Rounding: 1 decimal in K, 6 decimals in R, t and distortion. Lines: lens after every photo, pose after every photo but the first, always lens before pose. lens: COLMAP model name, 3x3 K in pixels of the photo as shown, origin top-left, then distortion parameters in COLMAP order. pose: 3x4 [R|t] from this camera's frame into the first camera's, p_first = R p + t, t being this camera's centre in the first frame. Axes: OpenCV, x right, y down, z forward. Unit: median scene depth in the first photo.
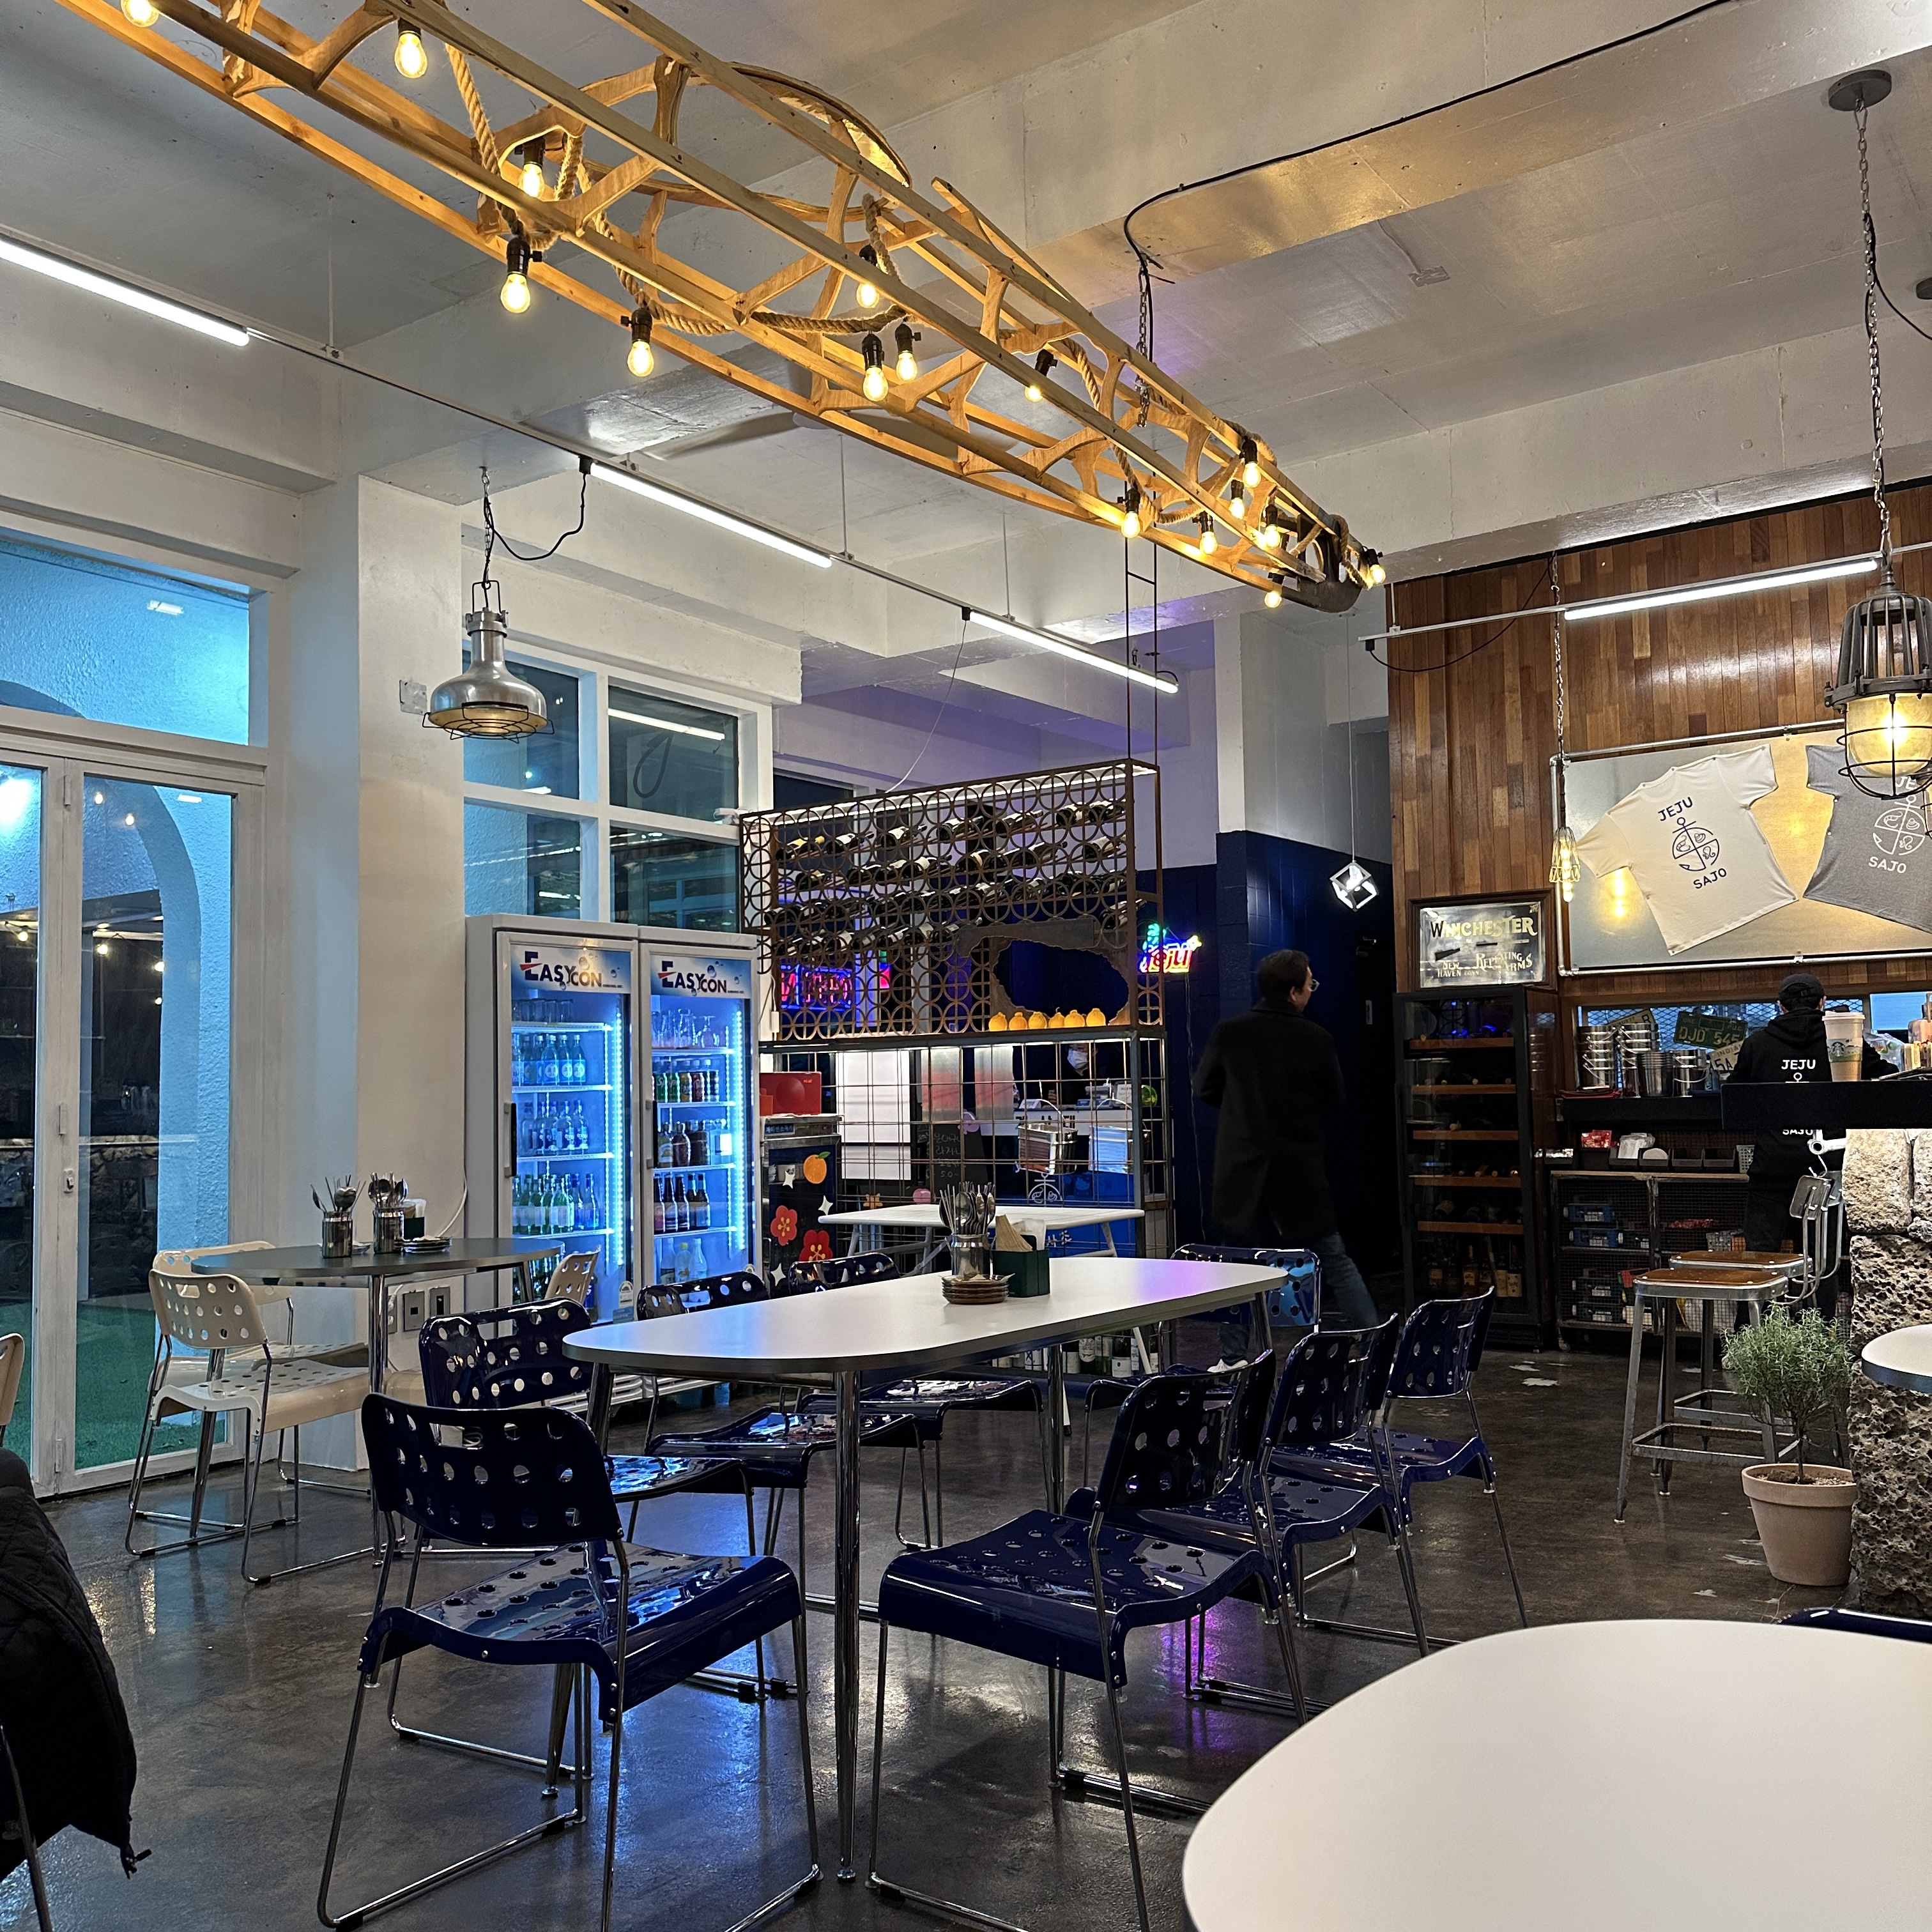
lens RADIAL K [[1778.5, 0, 968.3], [0, 1778.5, 990.7], [0, 0, 1]] dist [-0.006457, 0.000000]
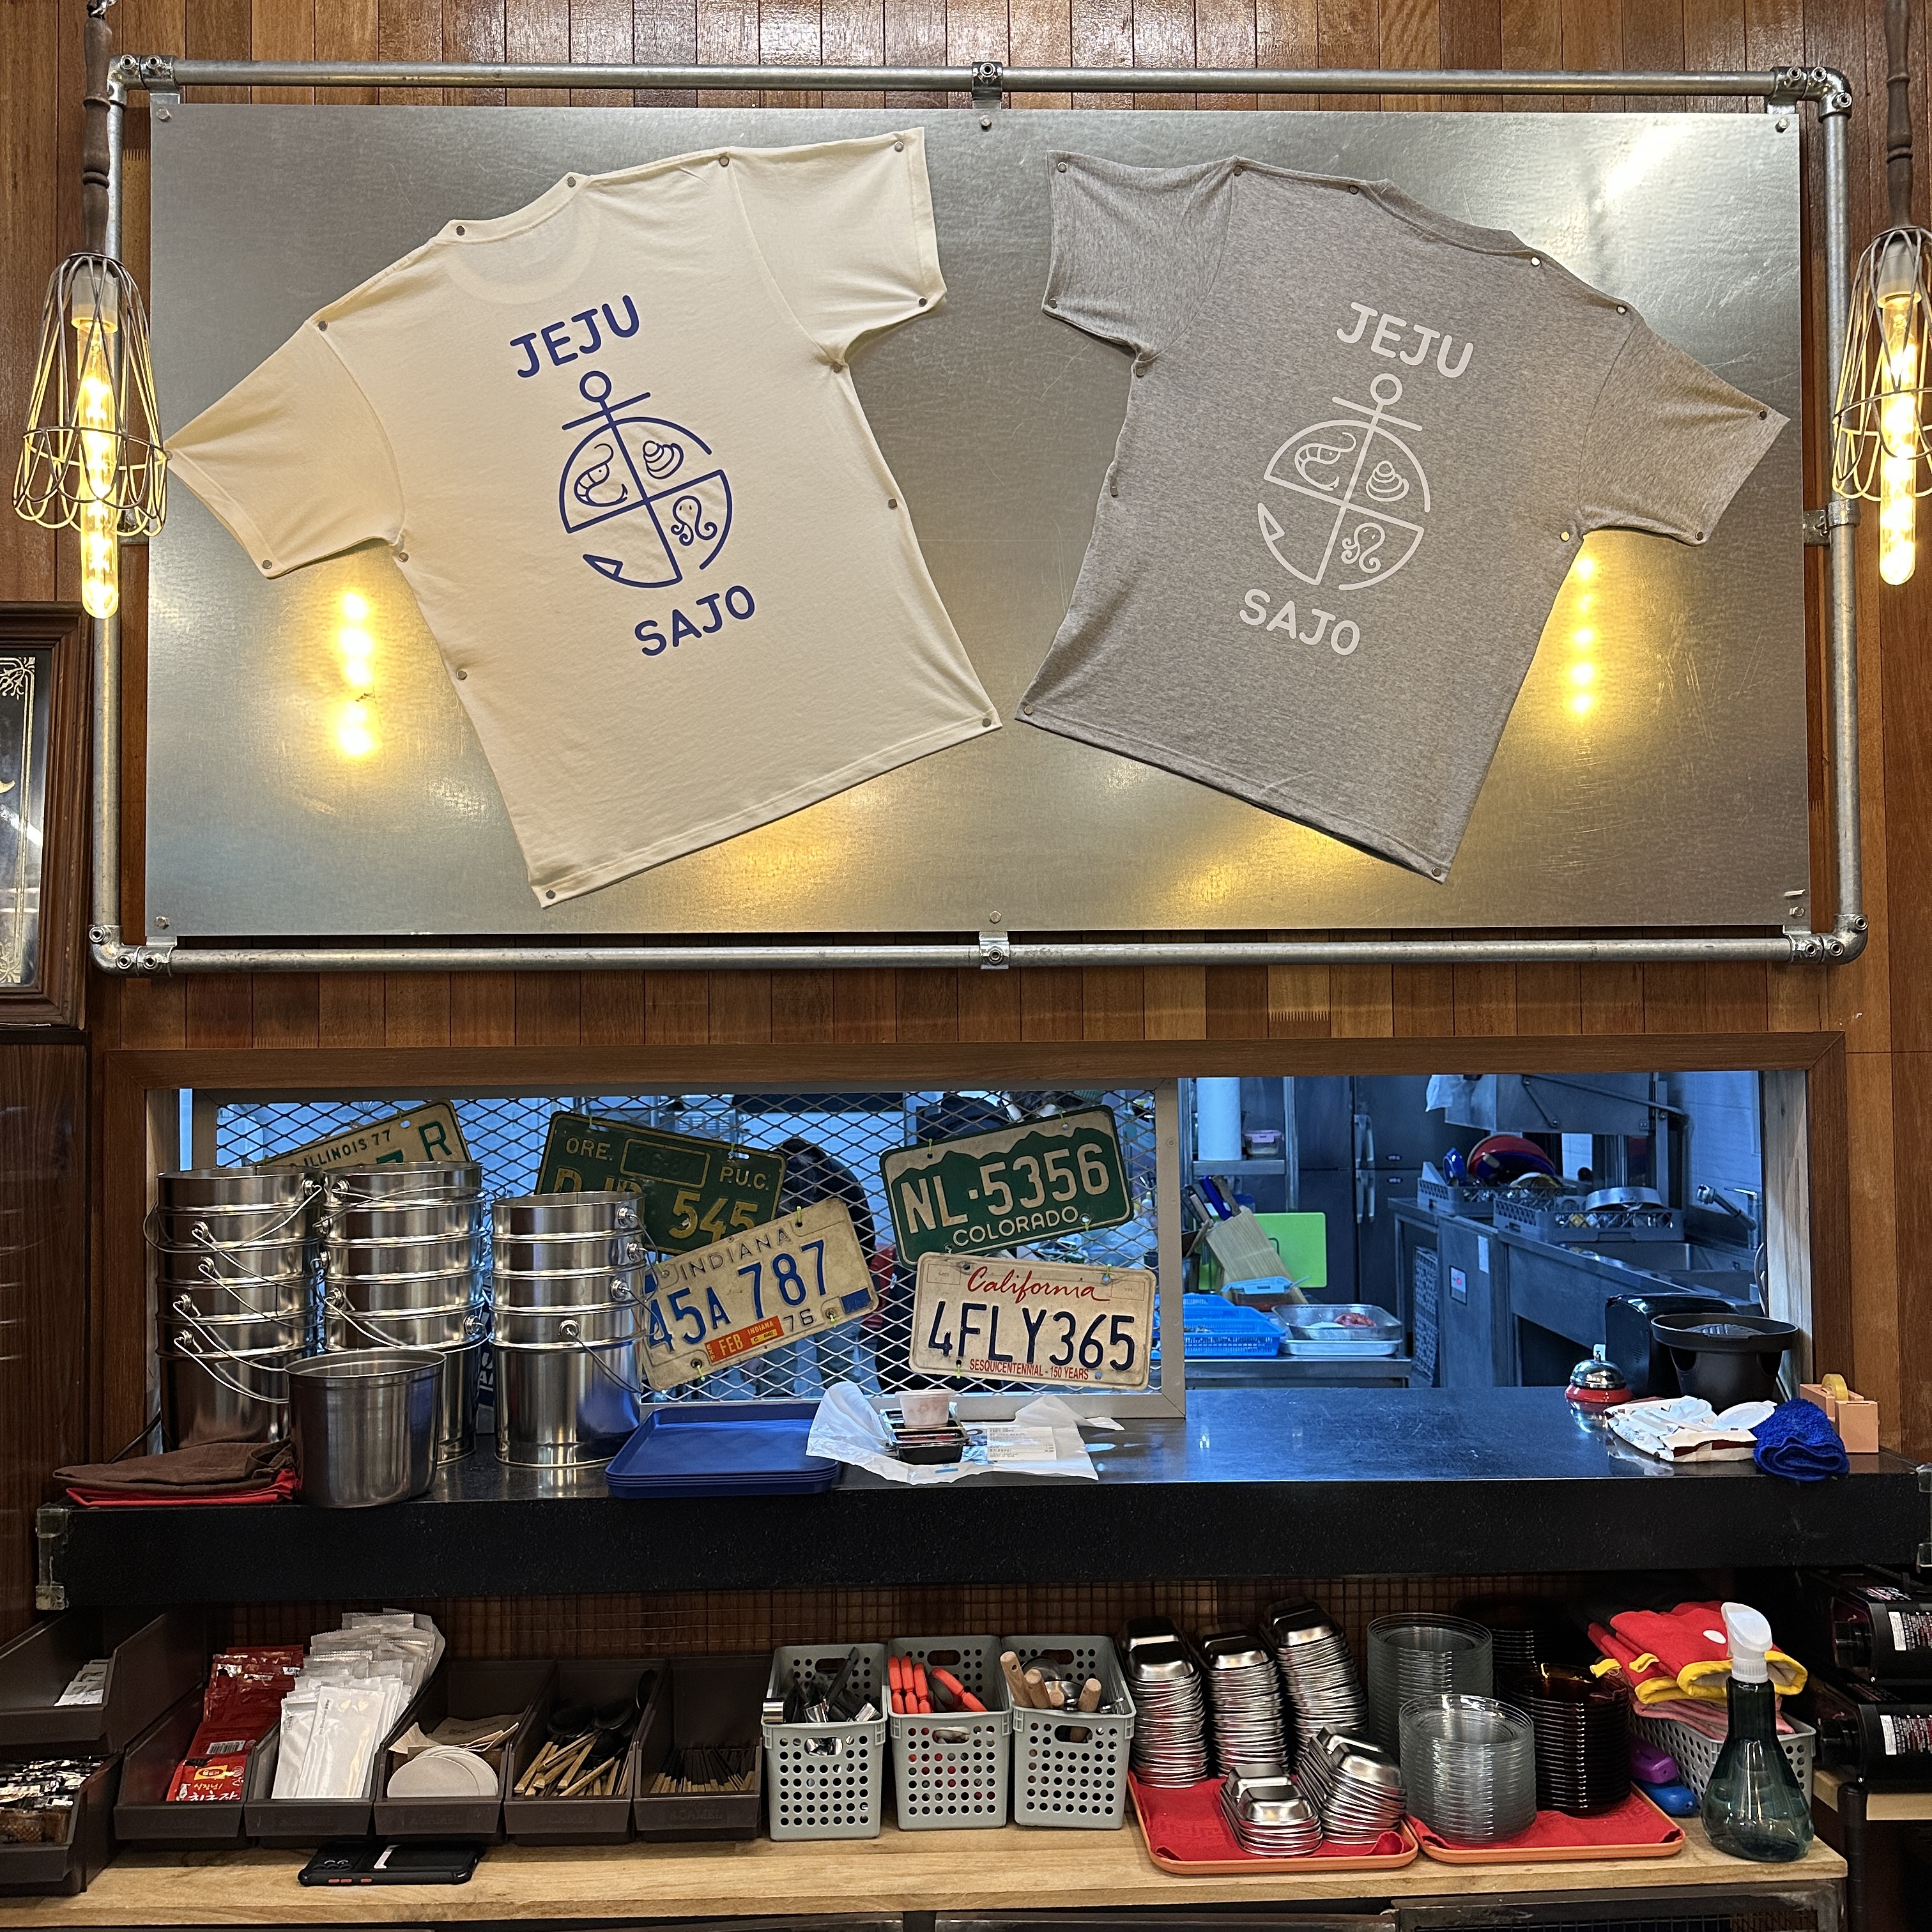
lens RADIAL K [[1778.5, 0, 959.7], [0, 1778.5, 978.1], [0, 0, 1]] dist [-0.006457, 0.000000]
pose [[0.805309, 0.022961, 0.592411, 0.311548], [-0.042631, 0.998906, 0.019235, -0.018178], [-0.591321, -0.040745, 0.805406, 0.805911]]
